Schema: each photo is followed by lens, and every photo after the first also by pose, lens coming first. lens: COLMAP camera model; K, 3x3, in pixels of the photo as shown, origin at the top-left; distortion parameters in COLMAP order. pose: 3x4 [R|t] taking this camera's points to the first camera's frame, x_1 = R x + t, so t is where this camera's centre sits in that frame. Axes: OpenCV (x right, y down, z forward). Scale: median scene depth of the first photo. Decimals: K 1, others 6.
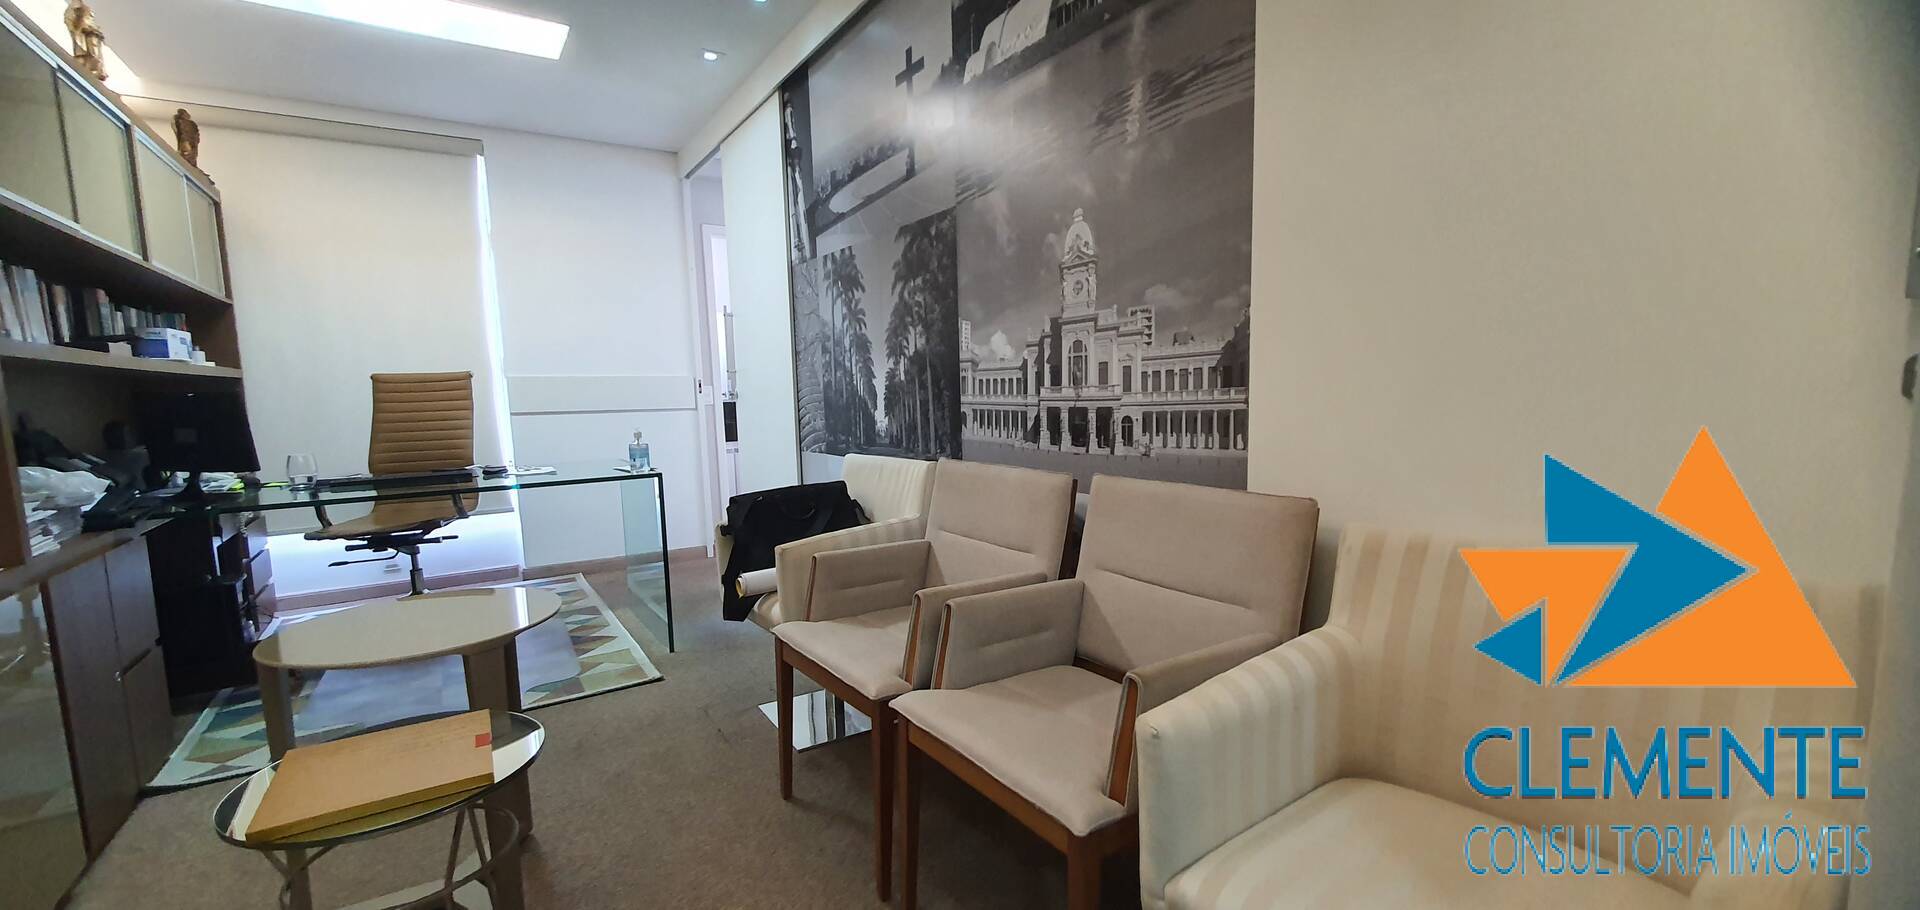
lens RADIAL K [[764.1, 0, 977.5], [0, 764.1, 477.3], [0, 0, 1]] dist [0.002973, -0.002039]
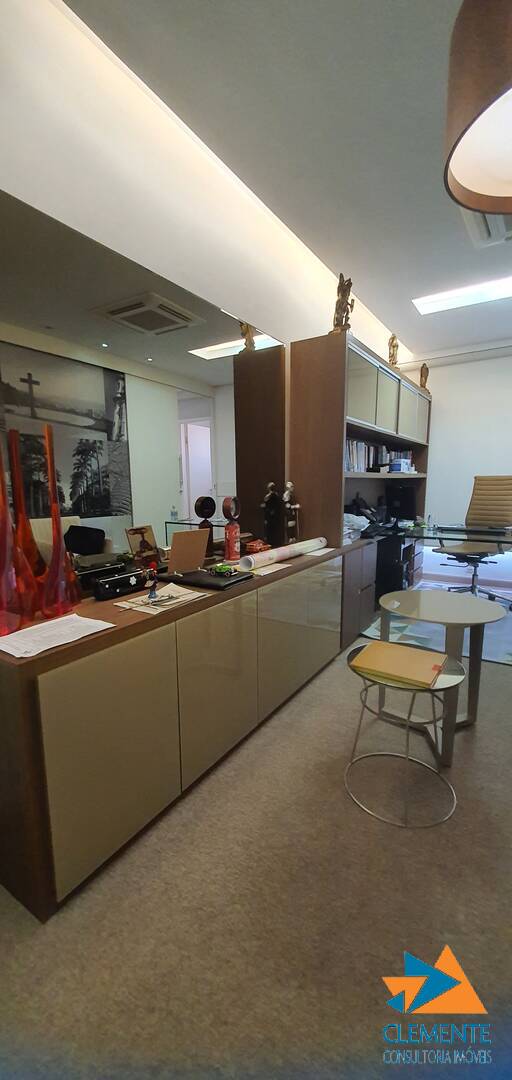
lens RADIAL K [[429.8, 0, 243.0], [0, 429.8, 549.9], [0, 0, 1]] dist [0.002973, -0.002039]
pose [[0.361510, 0.166997, -0.917291, 0.088113], [-0.109383, 0.984631, 0.136148, -0.037010], [0.925930, 0.051117, 0.374221, 0.010723]]
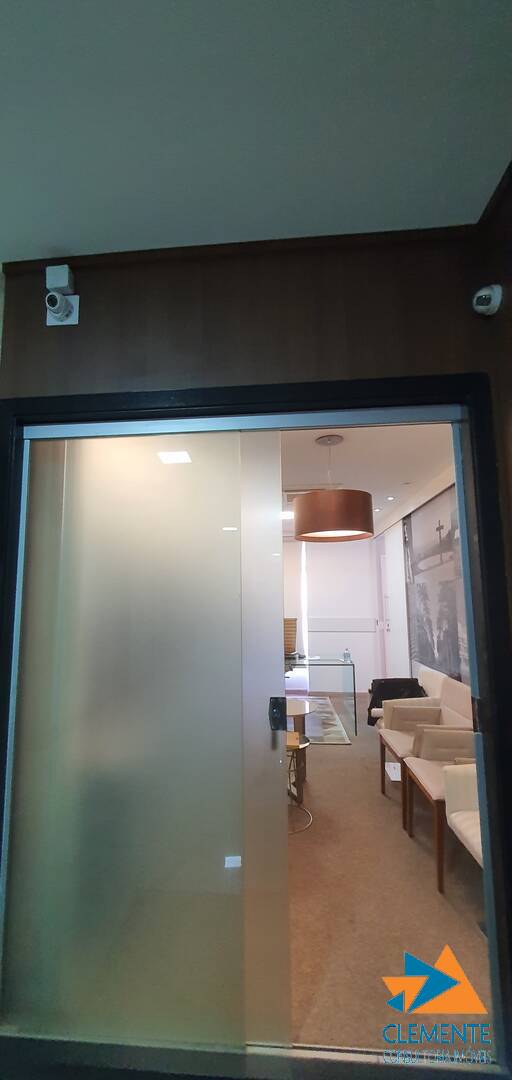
lens RADIAL K [[429.8, 0, 241.5], [0, 429.8, 549.7], [0, 0, 1]] dist [0.002973, -0.002039]
pose [[0.765581, -0.057214, -0.640790, 0.297385], [-0.084276, 0.978535, -0.188058, -0.087575], [0.637795, 0.197977, 0.744326, -0.498064]]
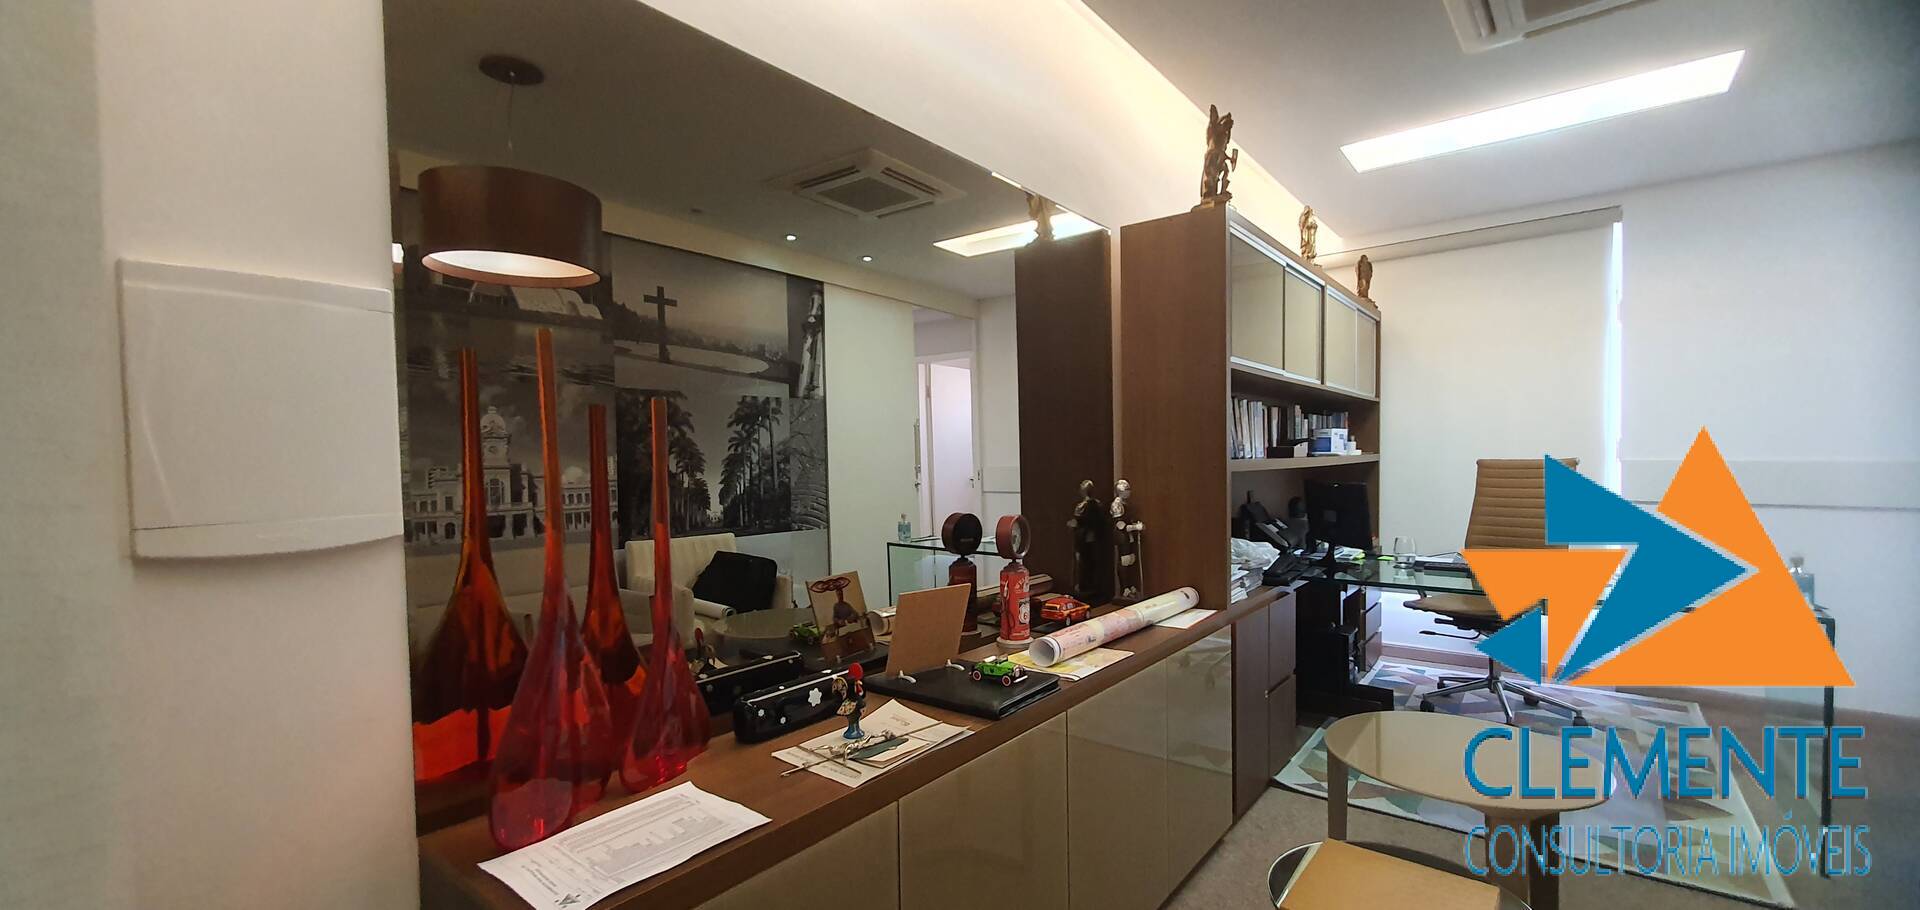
lens RADIAL K [[764.1, 0, 971.2], [0, 764.1, 475.3], [0, 0, 1]] dist [0.002973, -0.002039]
pose [[0.292892, 0.044378, -0.955115, 0.020592], [-0.107951, 0.994070, 0.013085, -0.064781], [0.950032, 0.099273, 0.295945, 0.025557]]
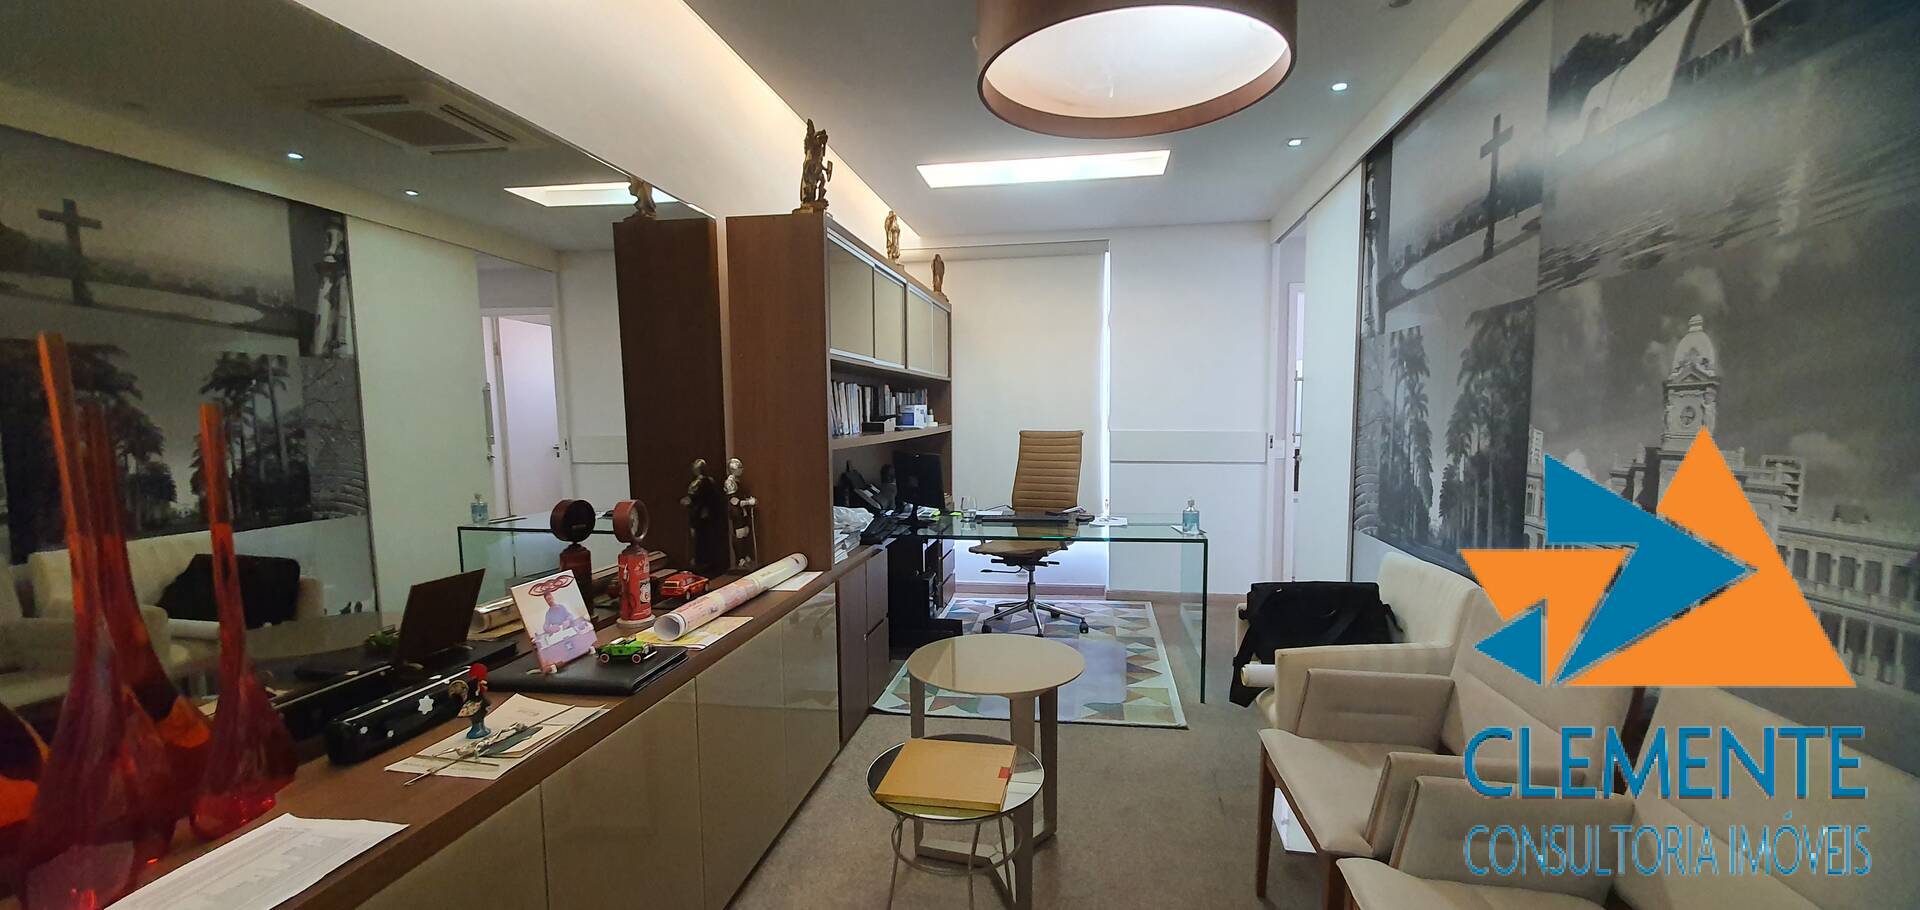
lens RADIAL K [[764.1, 0, 975.3], [0, 764.1, 478.8], [0, 0, 1]] dist [0.002973, -0.002039]
pose [[0.724571, 0.079207, -0.684634, 0.093245], [-0.091521, 0.995634, 0.018328, -0.086757], [0.683097, 0.049379, 0.728657, -0.031194]]
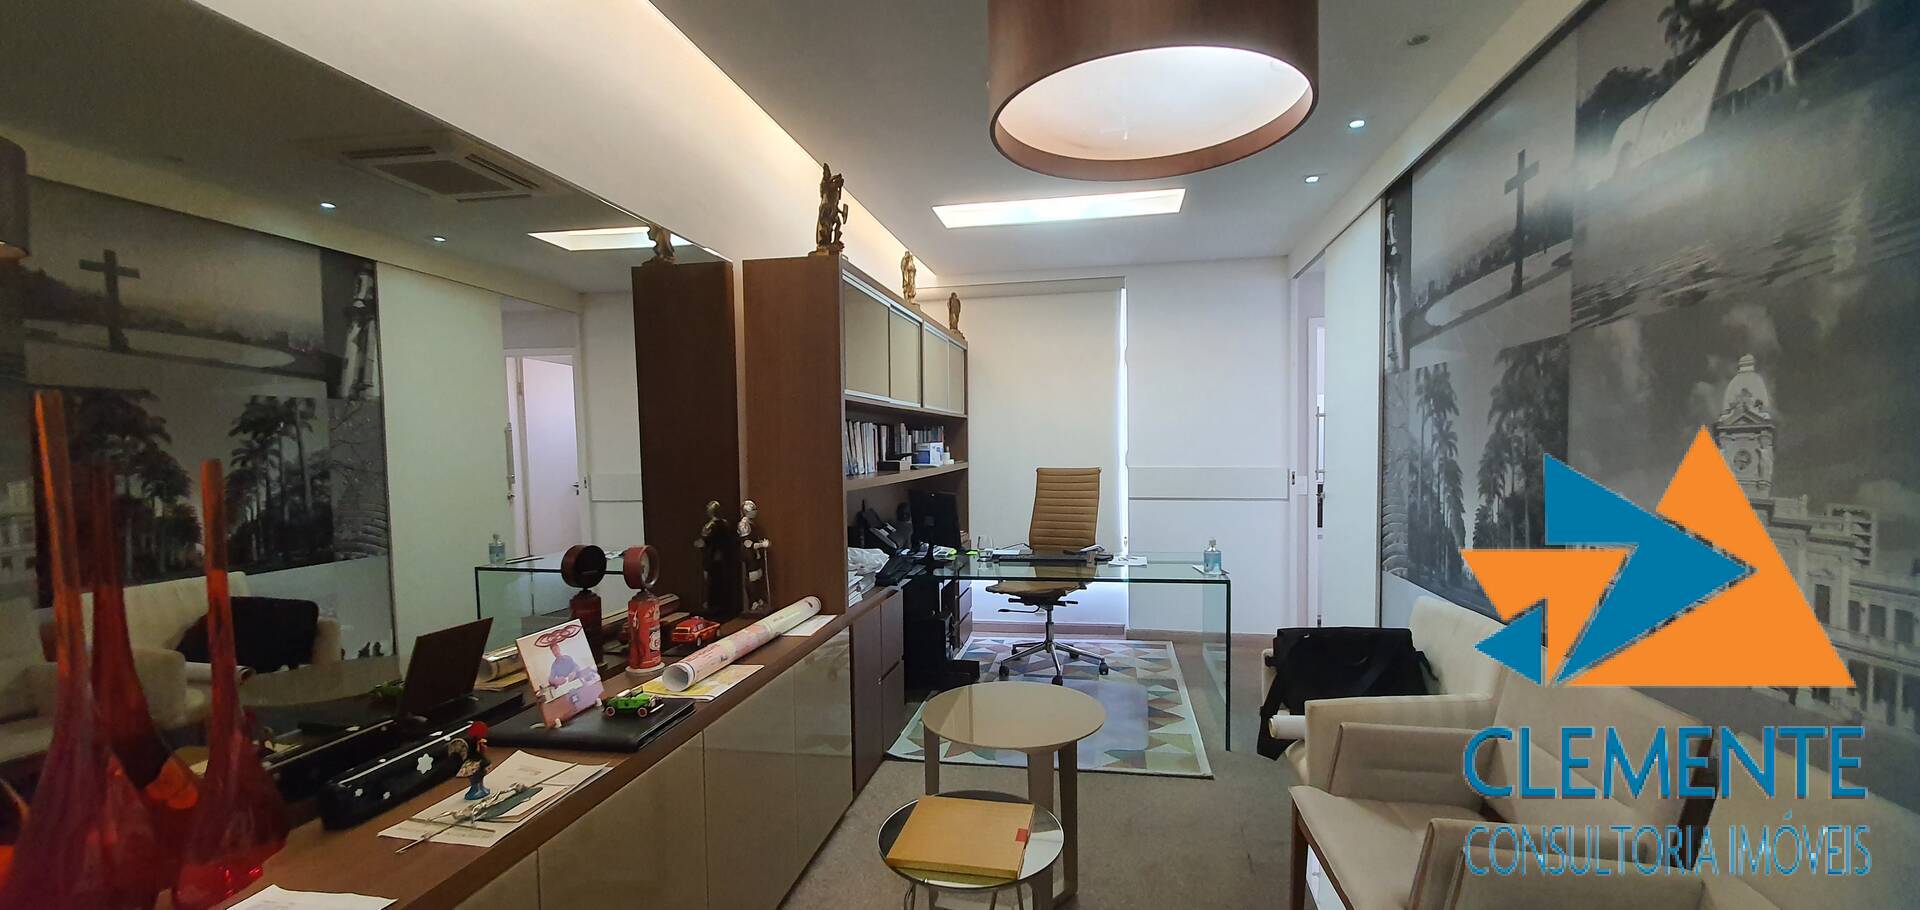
lens RADIAL K [[764.1, 0, 973.1], [0, 764.1, 478.0], [0, 0, 1]] dist [0.002973, -0.002039]
pose [[0.706758, 0.046268, -0.705941, 0.083598], [-0.088396, 0.995814, -0.023231, -0.097220], [0.701911, 0.078821, 0.707889, -0.019193]]
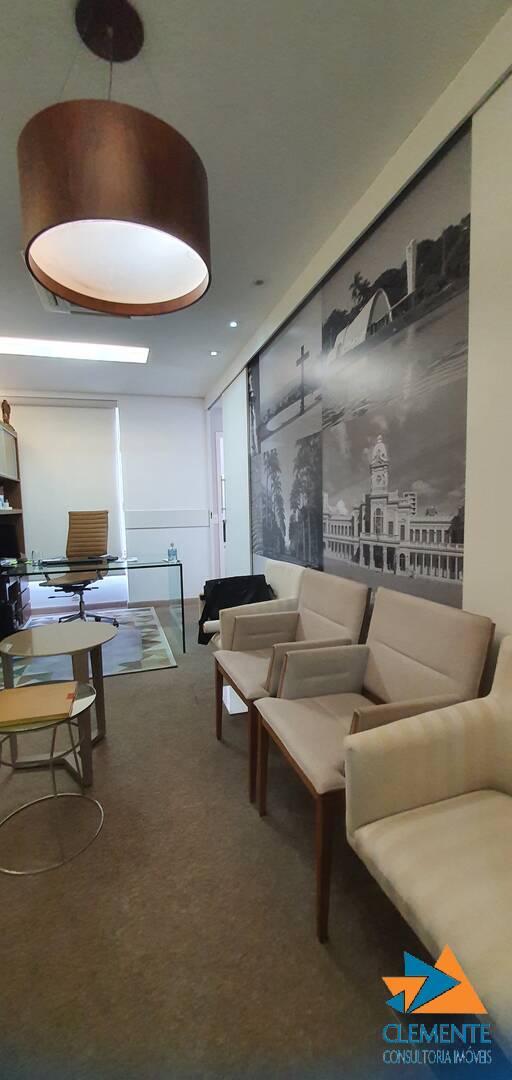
lens RADIAL K [[429.8, 0, 243.1], [0, 429.8, 550.3], [0, 0, 1]] dist [0.002973, -0.002039]
pose [[0.950133, 0.031668, -0.310232, 0.095704], [-0.034953, 0.999376, -0.005035, -0.043304], [0.309879, 0.015627, 0.950648, -0.029402]]
